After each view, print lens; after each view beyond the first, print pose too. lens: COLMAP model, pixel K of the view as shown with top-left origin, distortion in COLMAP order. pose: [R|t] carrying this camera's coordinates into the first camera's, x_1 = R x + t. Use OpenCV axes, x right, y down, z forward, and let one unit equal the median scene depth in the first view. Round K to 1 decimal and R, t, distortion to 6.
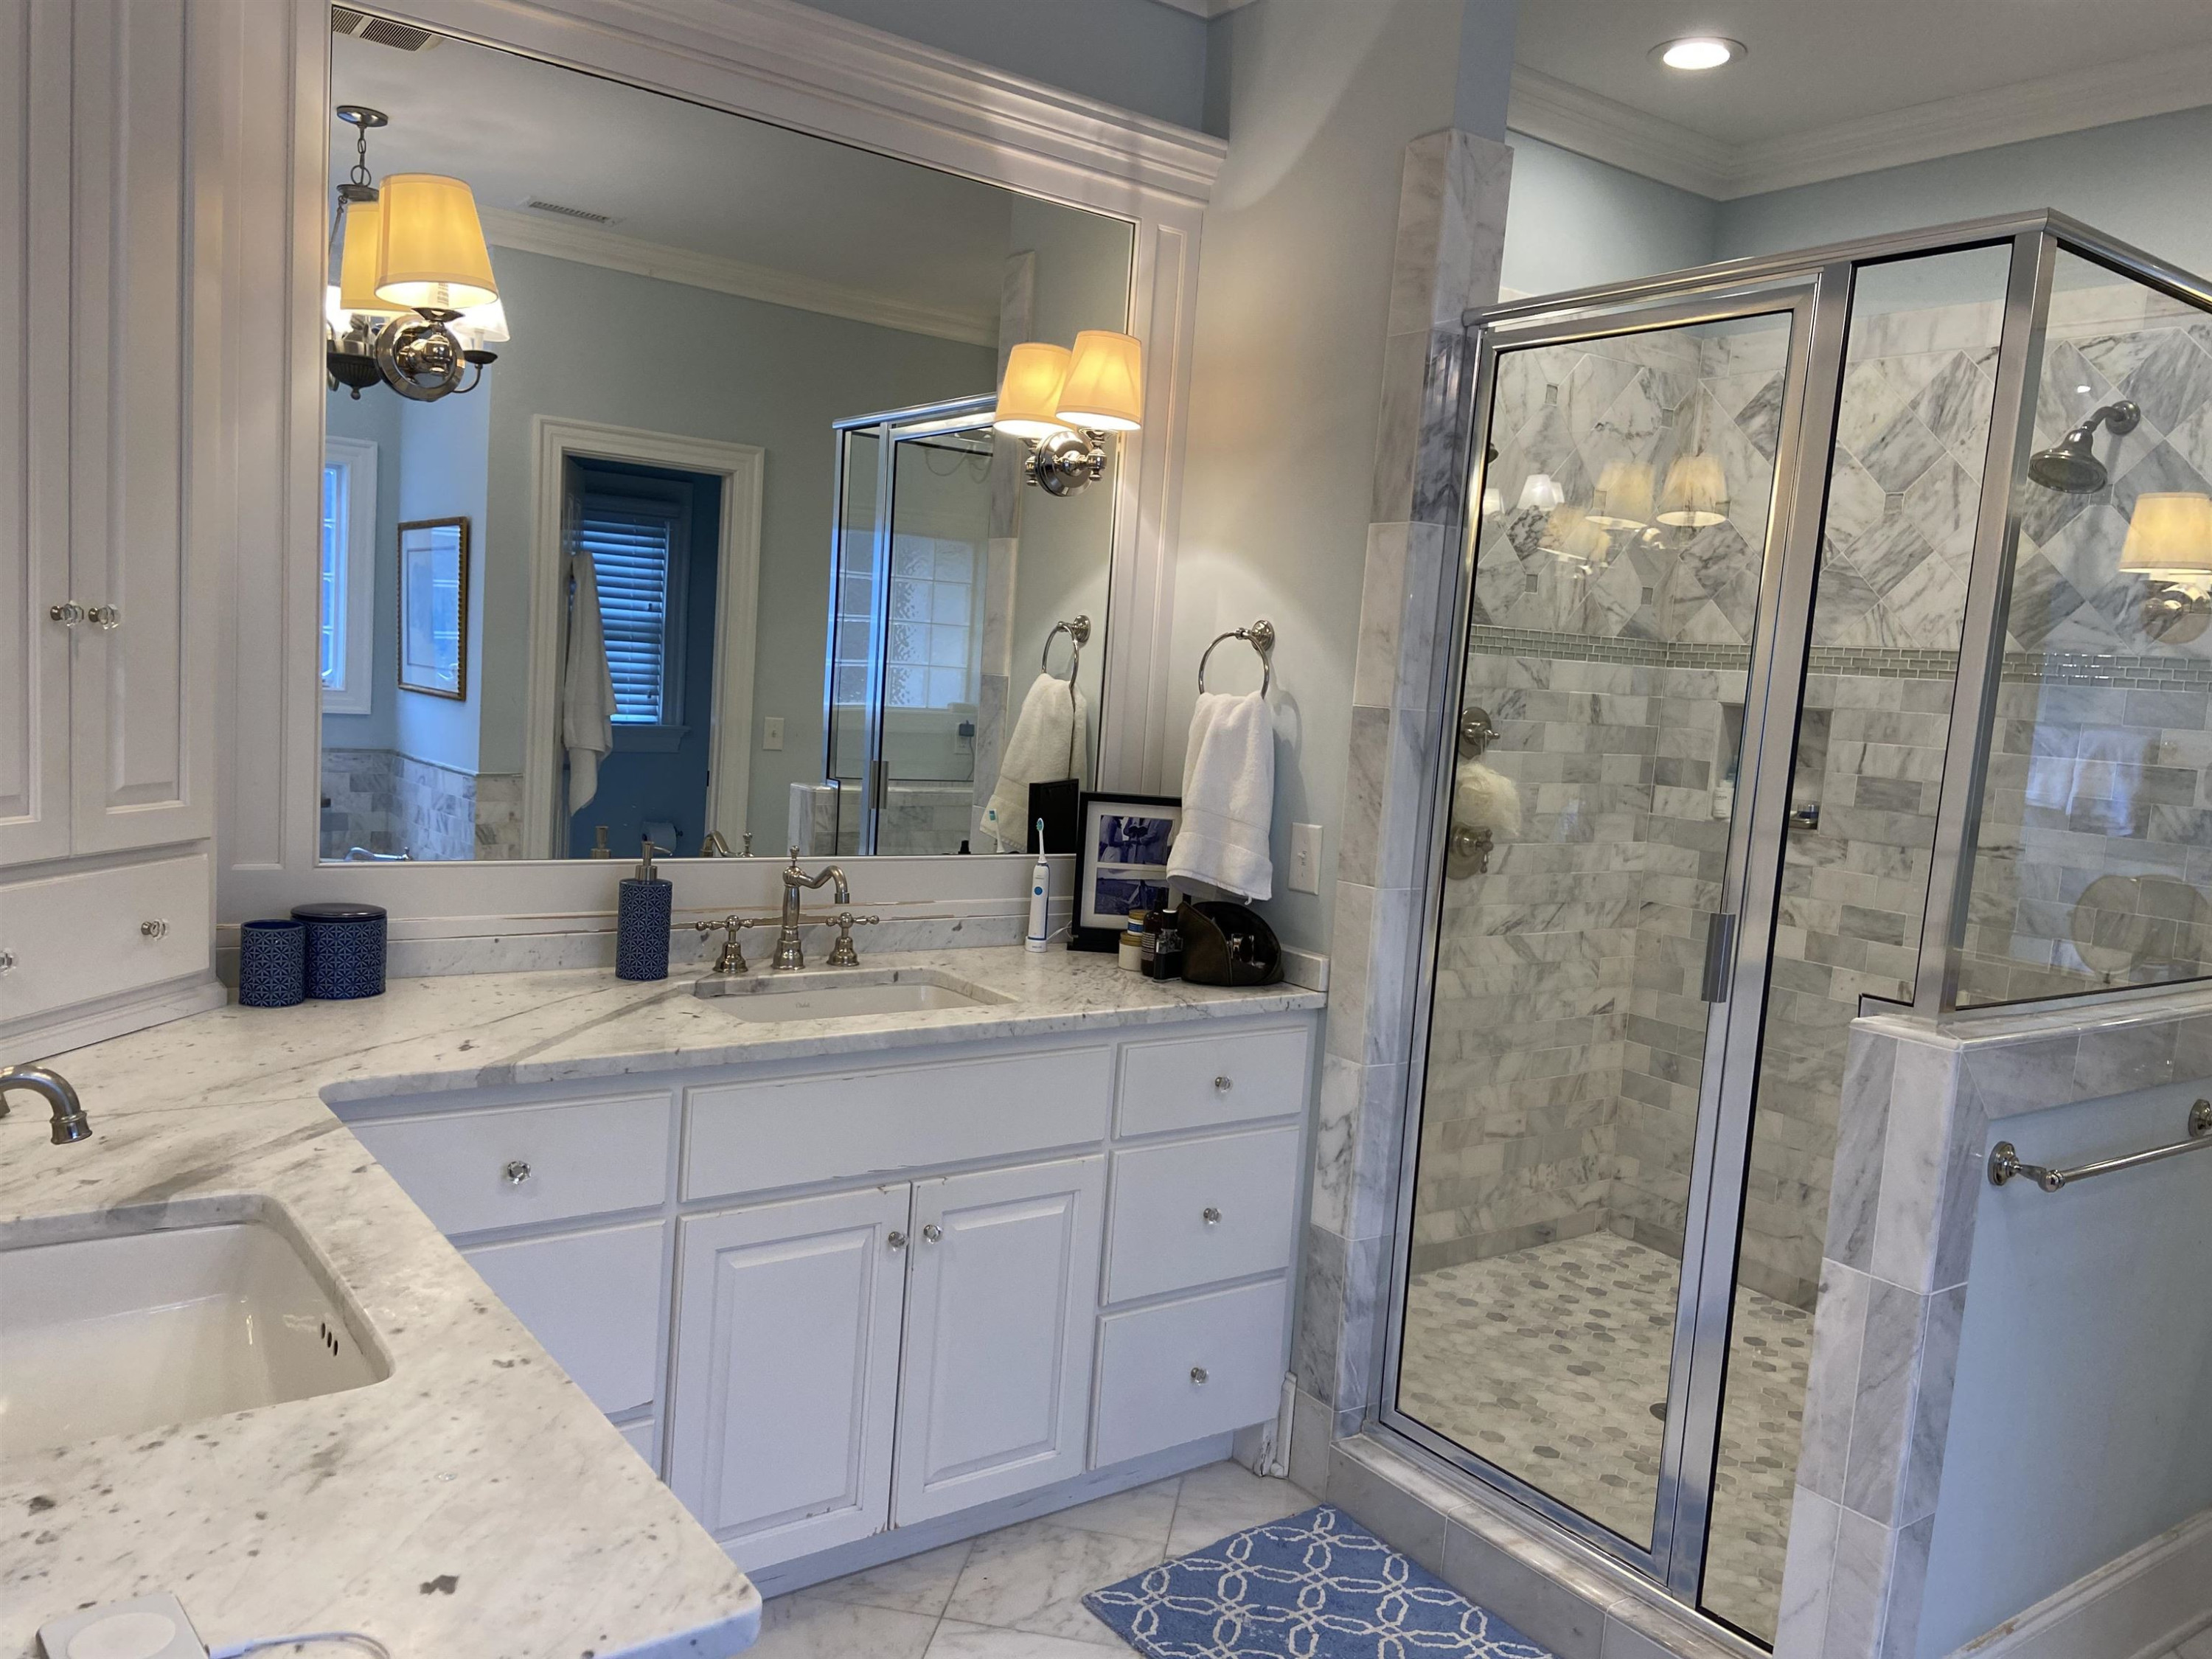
lens RADIAL K [[1662.3, 0, 1101.1], [0, 1662.3, 835.7], [0, 0, 1]] dist [0.056653, -0.021035]
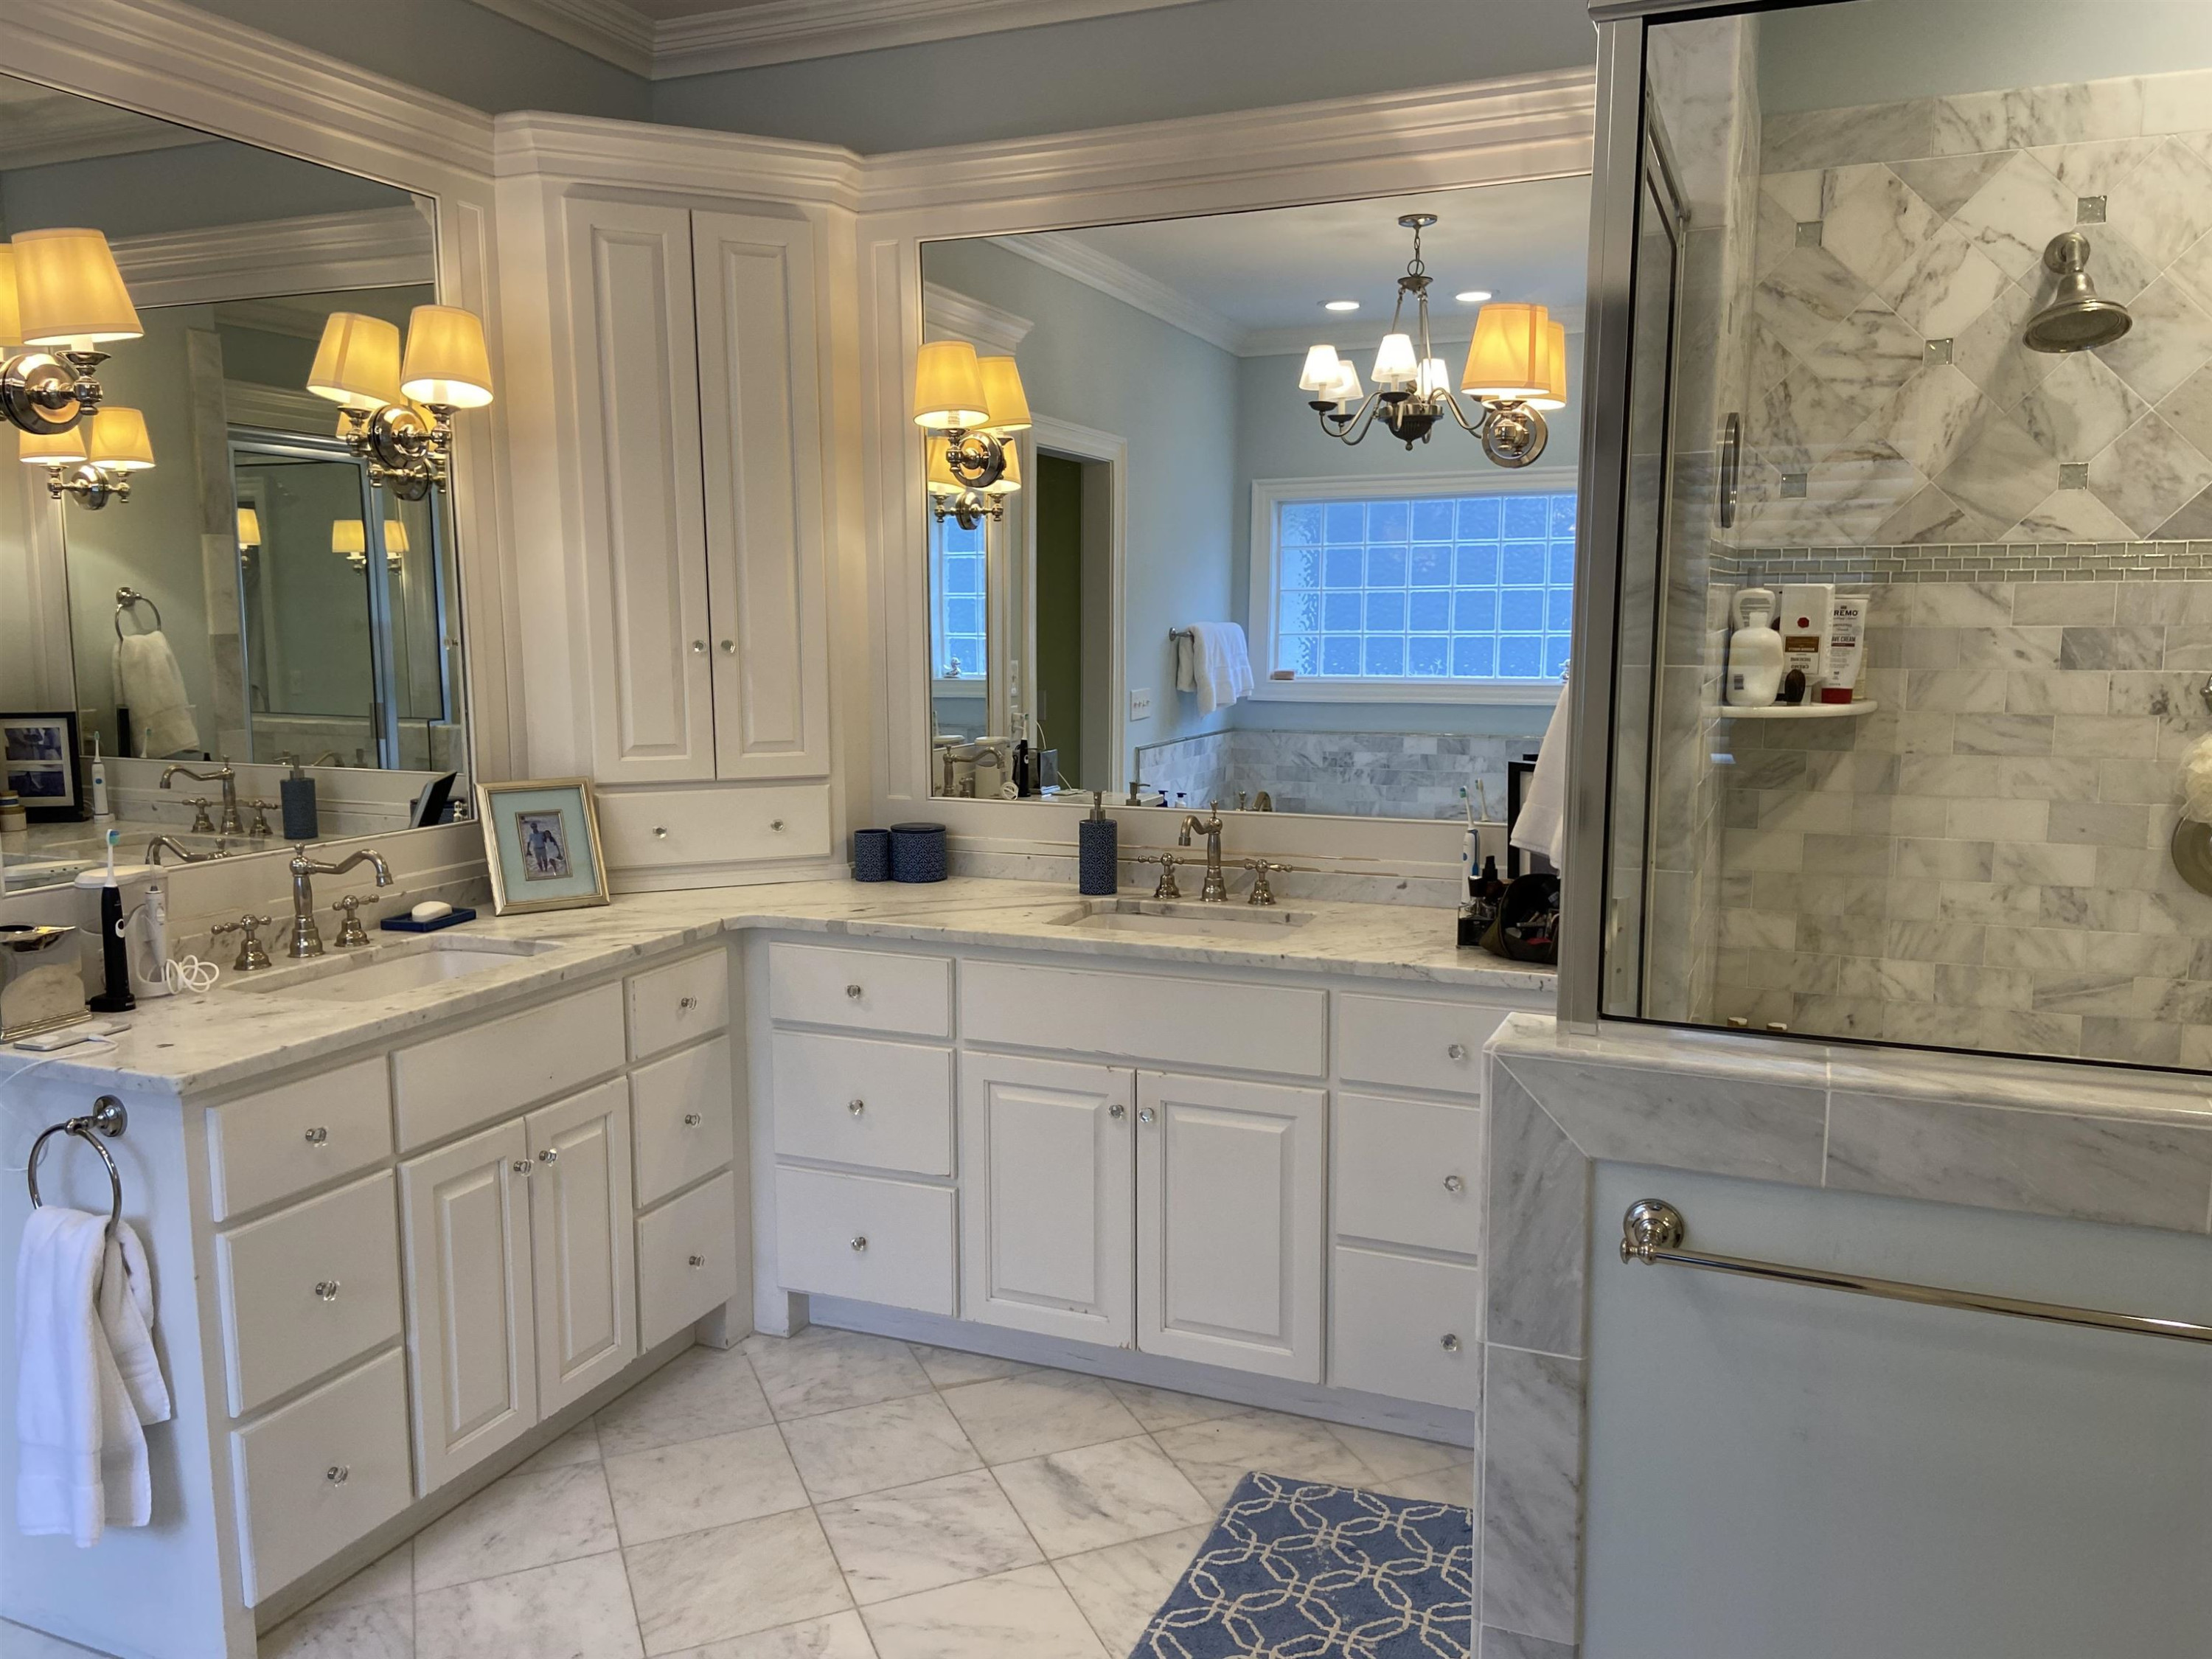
lens RADIAL K [[1662.3, 0, 1099.8], [0, 1662.3, 828.6], [0, 0, 1]] dist [0.056653, -0.021035]
pose [[0.512087, 0.040864, -0.857961, 0.878683], [-0.047822, 0.998675, 0.019023, 0.008262], [0.857601, 0.031288, 0.513362, 0.326564]]
